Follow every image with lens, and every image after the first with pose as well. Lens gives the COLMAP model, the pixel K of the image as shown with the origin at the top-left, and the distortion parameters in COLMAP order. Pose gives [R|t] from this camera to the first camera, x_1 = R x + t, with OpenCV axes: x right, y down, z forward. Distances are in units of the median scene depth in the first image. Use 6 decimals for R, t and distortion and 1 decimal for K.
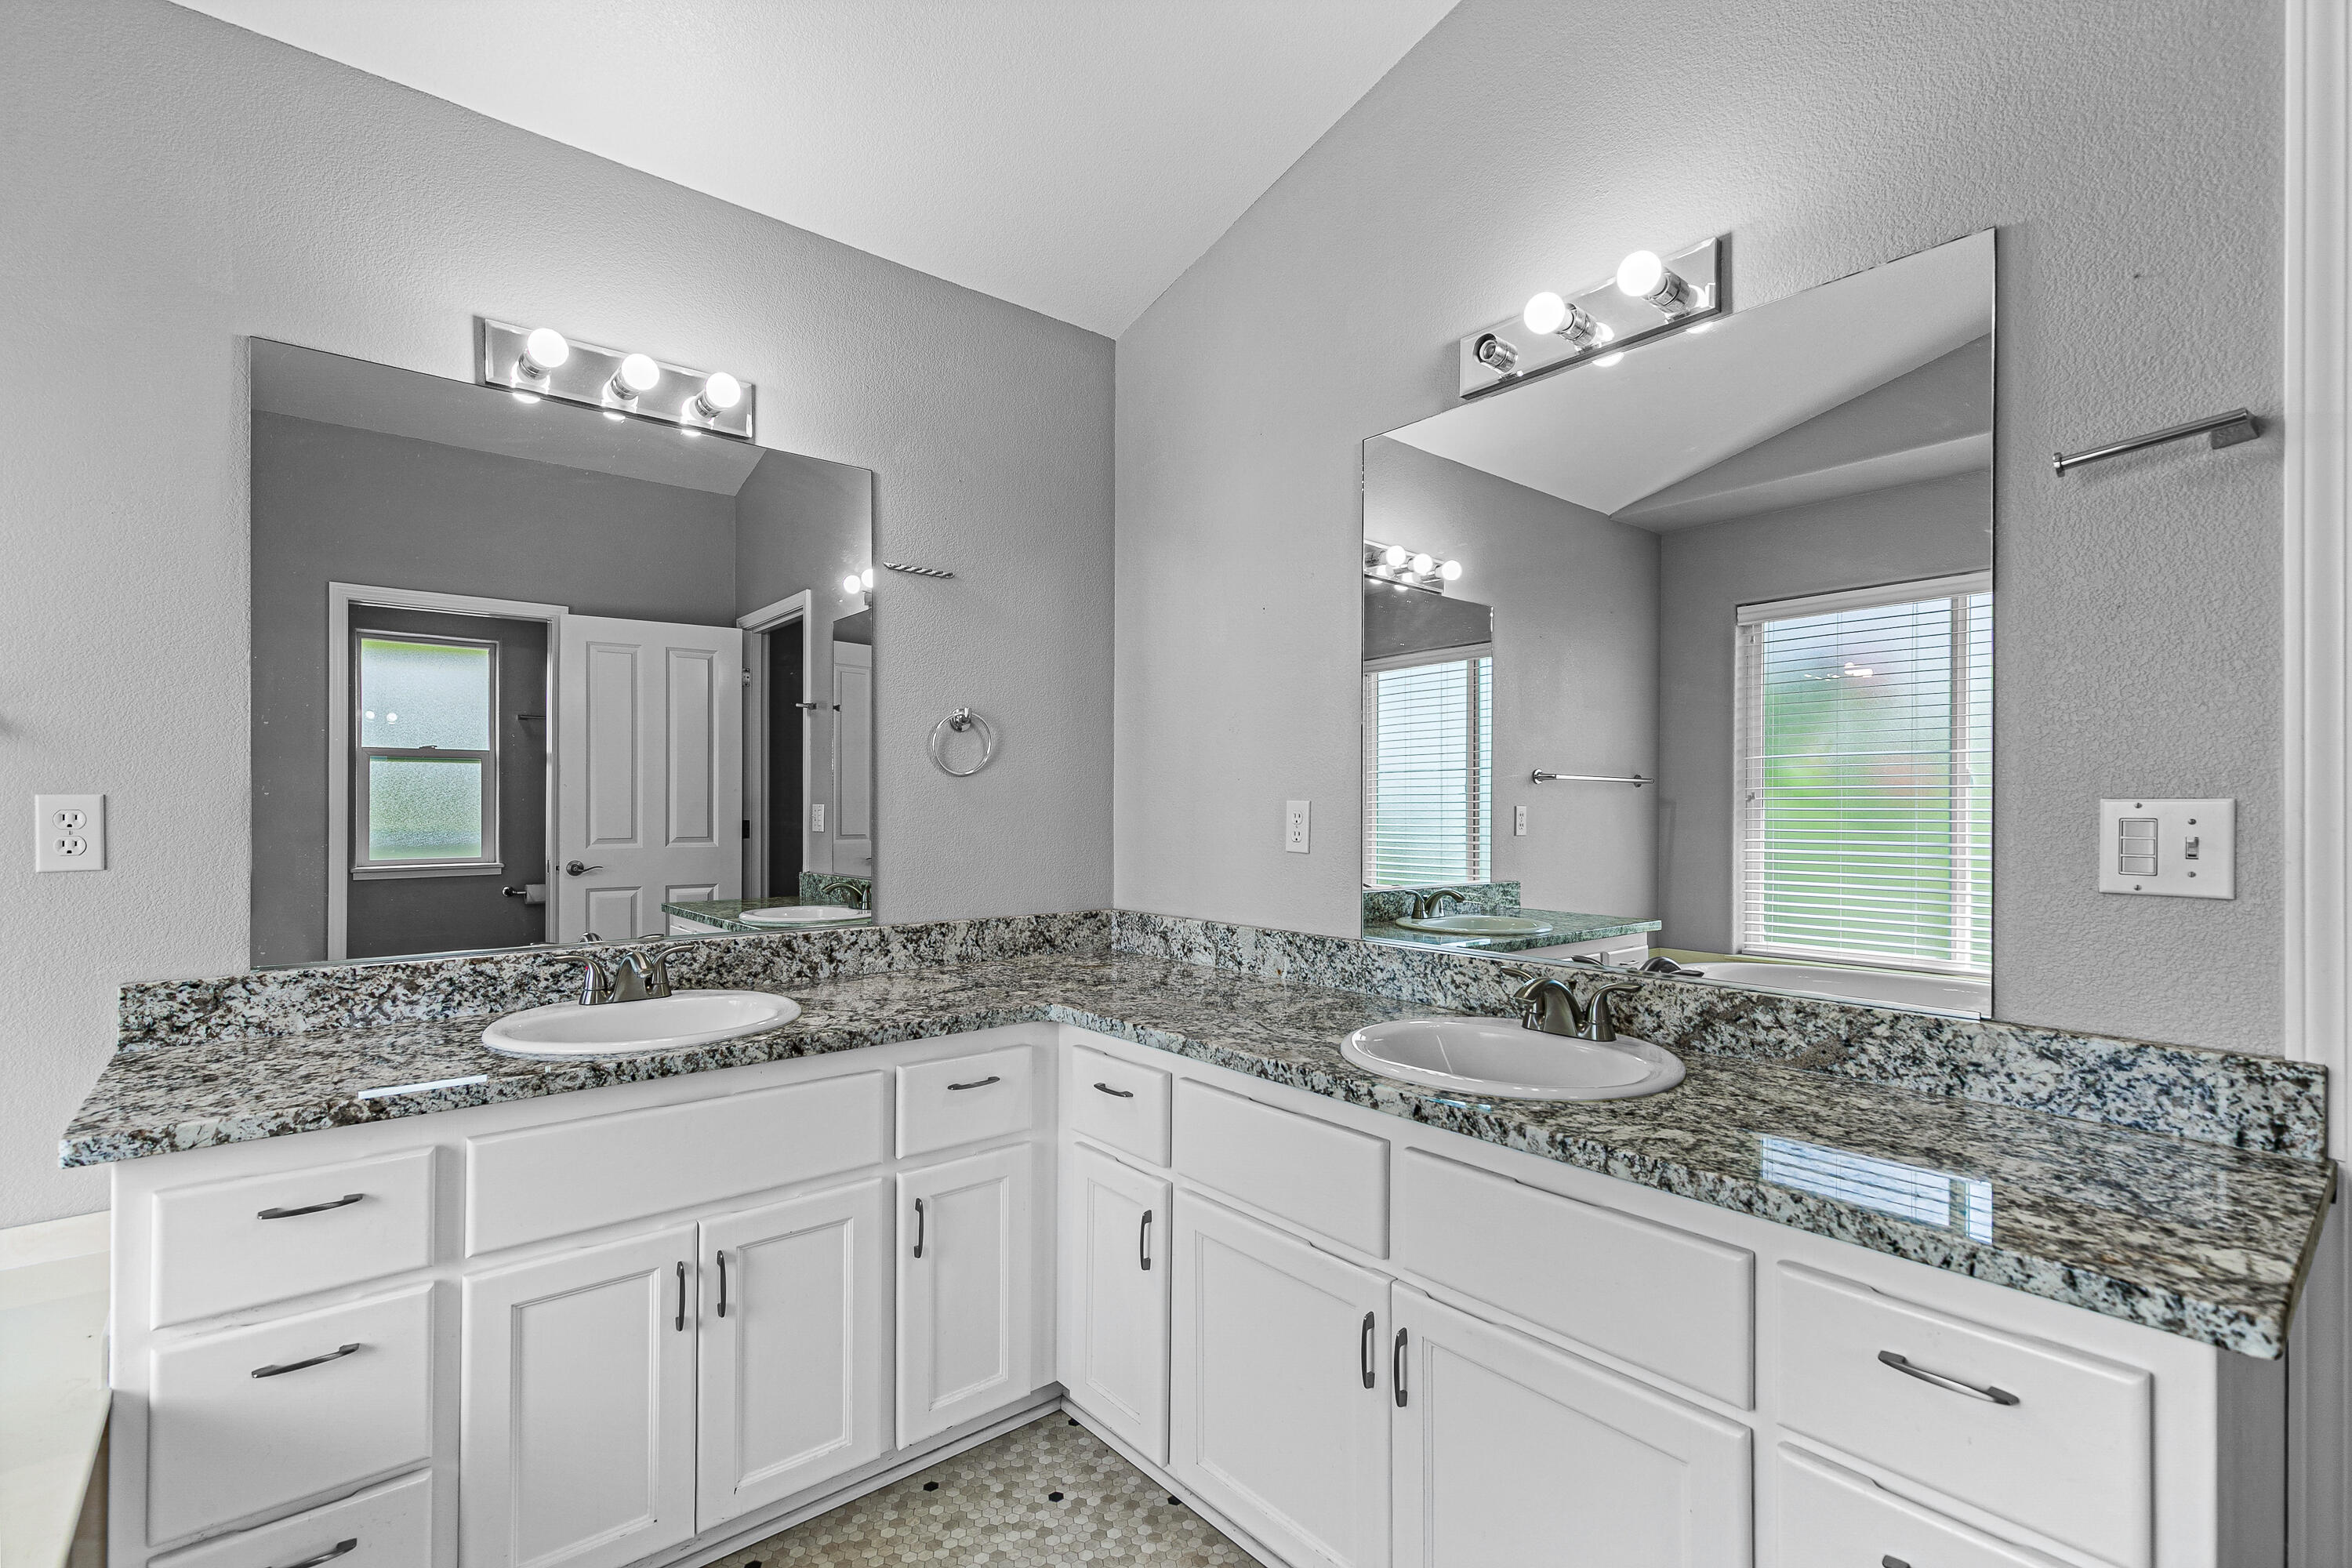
lens RADIAL K [[1068.7, 0, 1182.5], [0, 1068.7, 796.8], [0, 0, 1]] dist [0.013301, -0.001340]
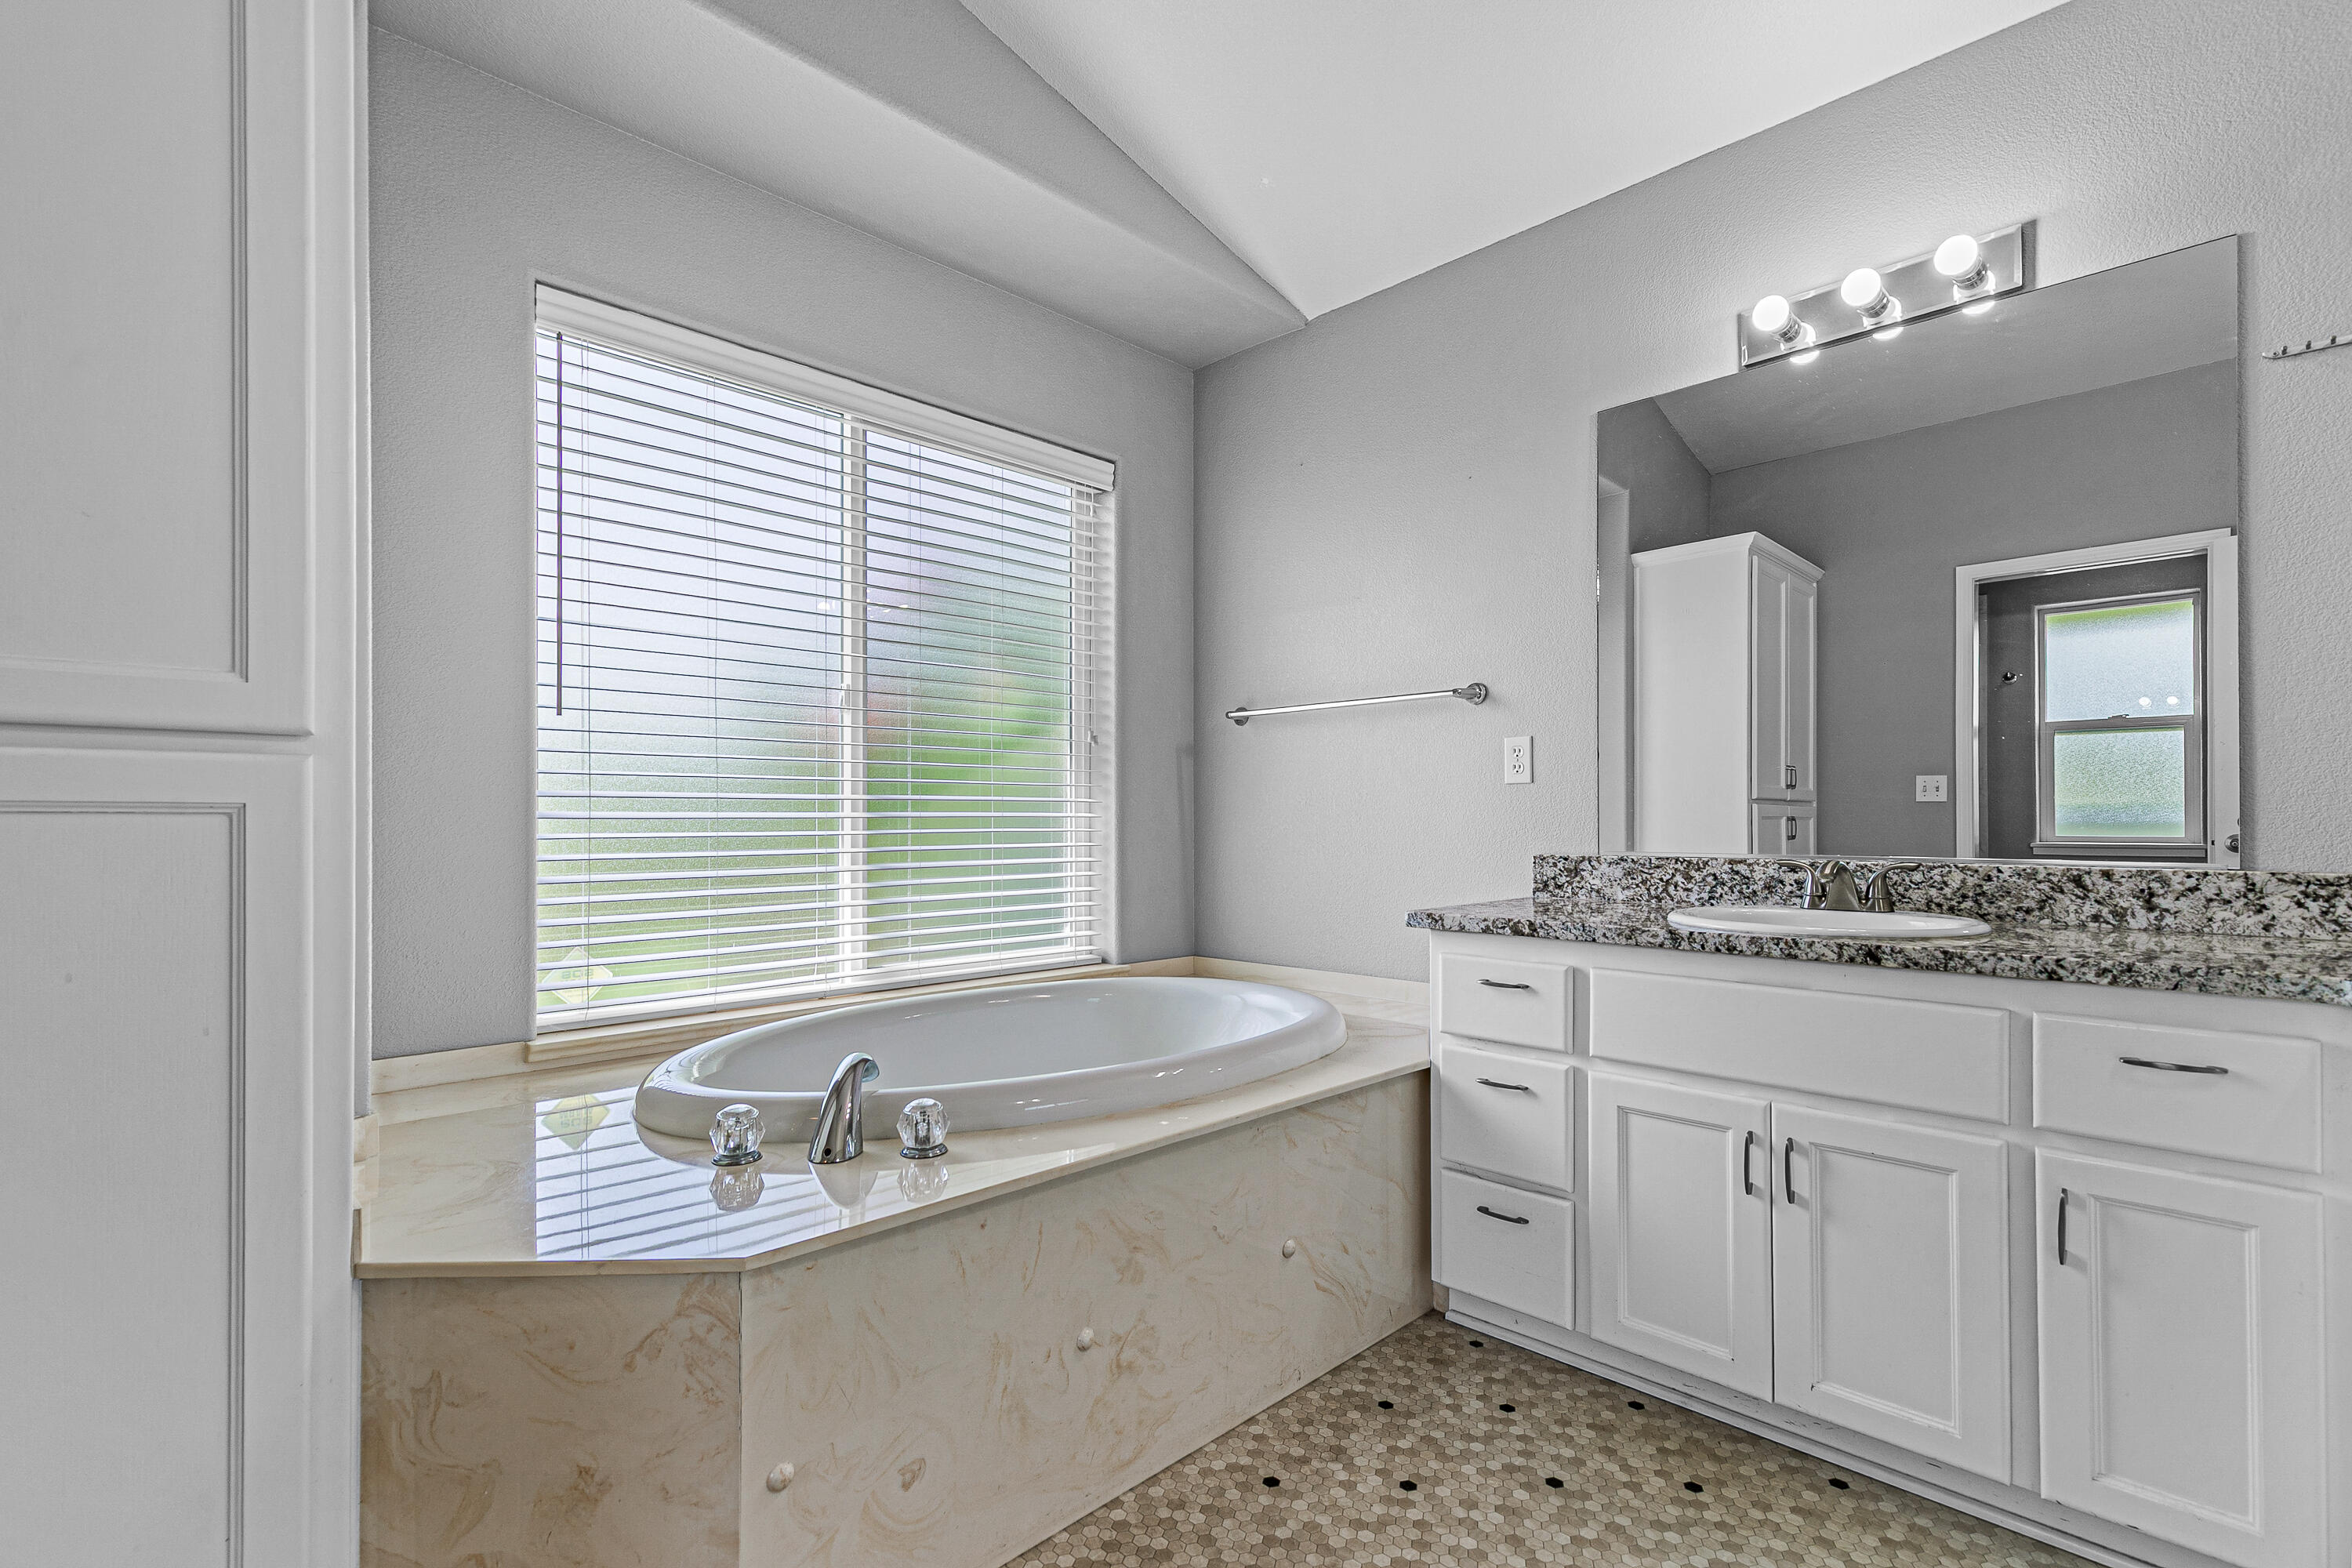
lens RADIAL K [[1068.7, 0, 1182.4], [0, 1068.7, 806.8], [0, 0, 1]] dist [0.013301, -0.001340]
pose [[0.081961, -0.014286, -0.996533, 0.479666], [0.009763, 0.999861, -0.013530, 0.105405], [0.996588, -0.008620, 0.082089, 0.310036]]
